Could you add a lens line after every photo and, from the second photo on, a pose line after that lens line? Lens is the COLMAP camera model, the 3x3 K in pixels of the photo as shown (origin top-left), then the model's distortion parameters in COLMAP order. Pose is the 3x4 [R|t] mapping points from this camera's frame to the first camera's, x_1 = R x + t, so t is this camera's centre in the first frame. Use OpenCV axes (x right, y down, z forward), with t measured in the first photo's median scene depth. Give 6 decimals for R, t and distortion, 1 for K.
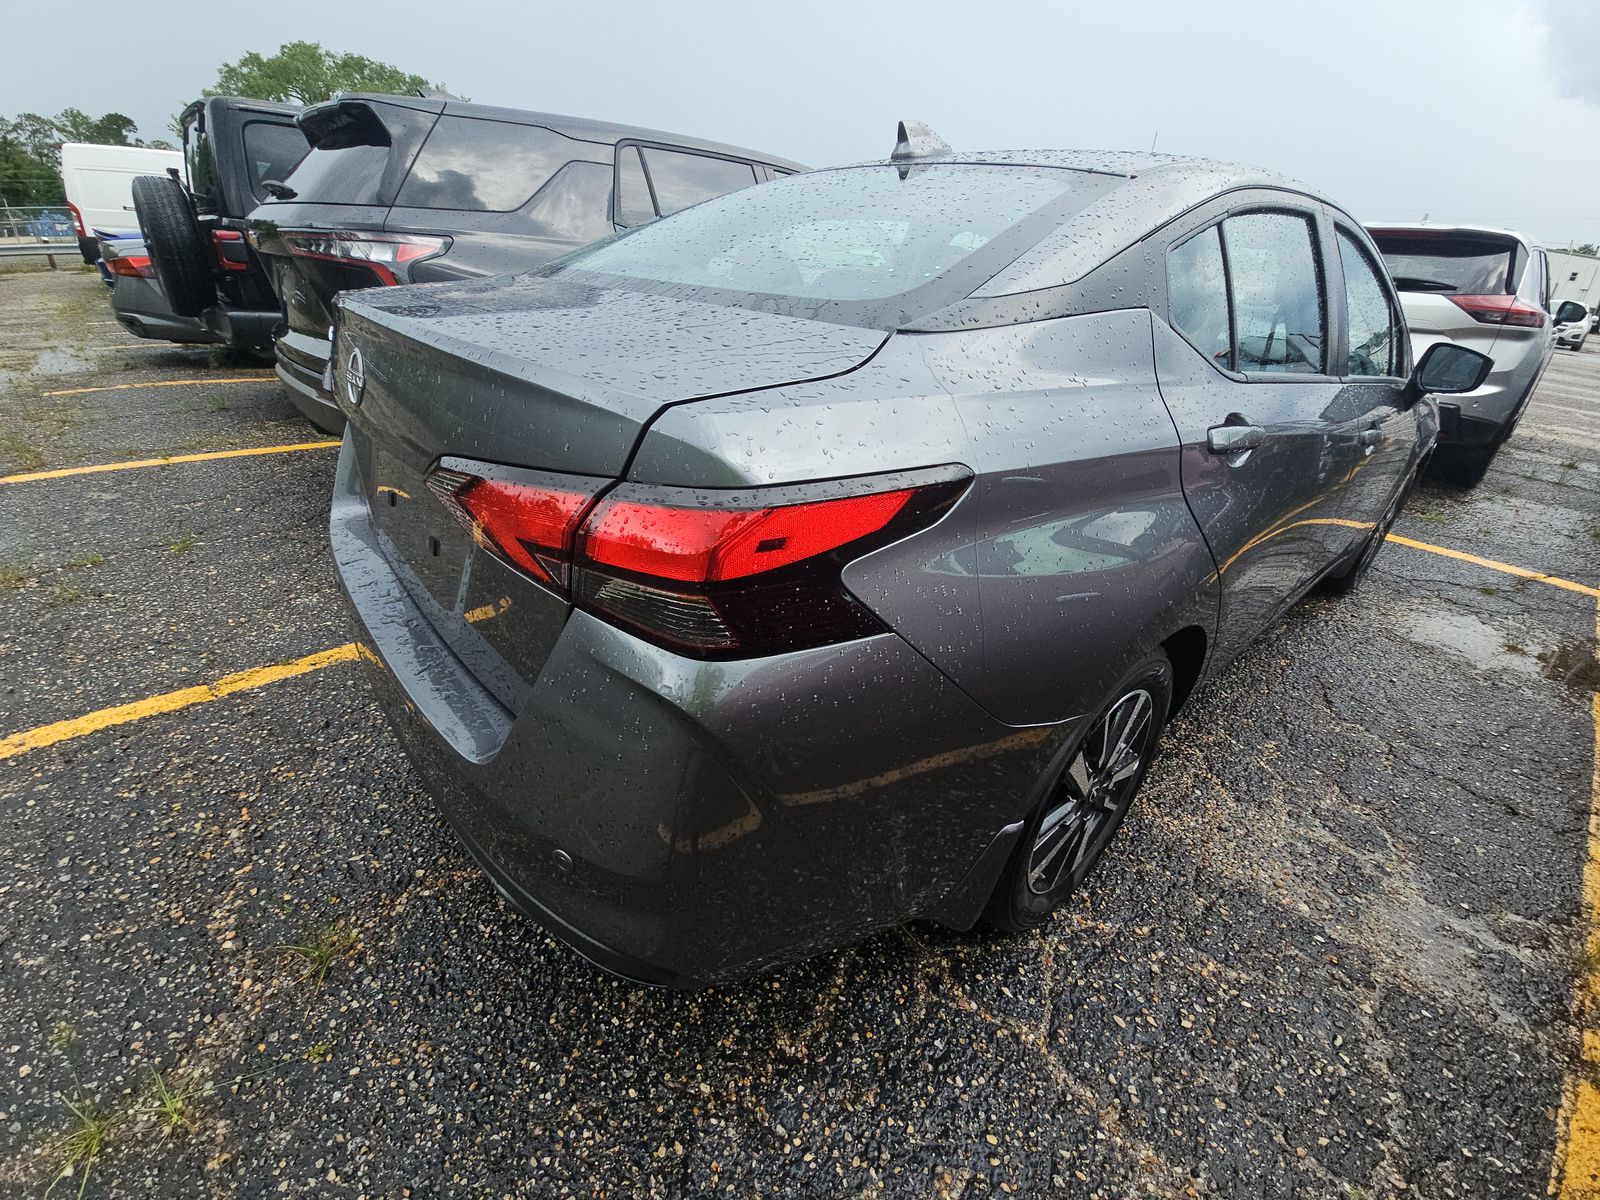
lens RADIAL K [[641.9, 0, 799.3], [0, 641.9, 597.5], [0, 0, 1]] dist [-0.000053, -0.000373]
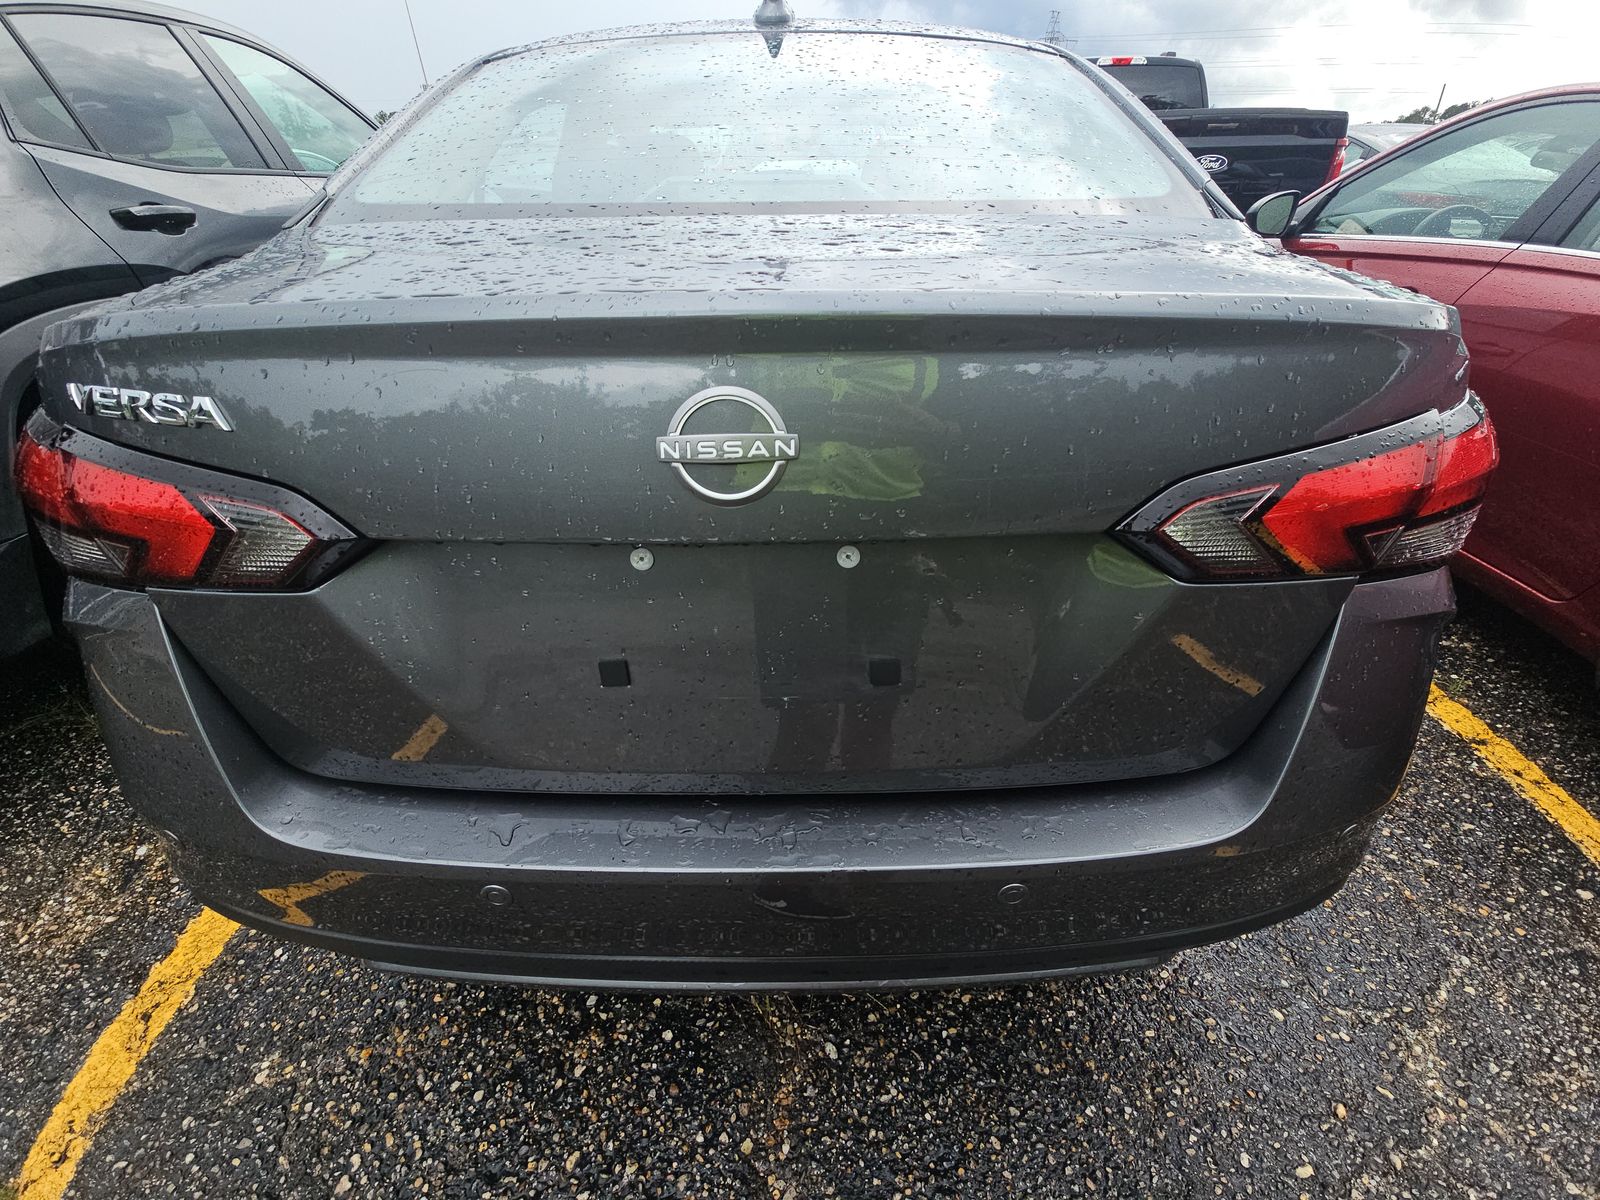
lens RADIAL K [[641.9, 0, 801.5], [0, 641.9, 597.4], [0, 0, 1]] dist [-0.000053, -0.000373]
pose [[0.655938, -0.449193, 0.606607, -0.851111], [0.369485, 0.891861, 0.260891, -0.293282], [-0.658199, 0.053004, 0.750976, 0.510290]]
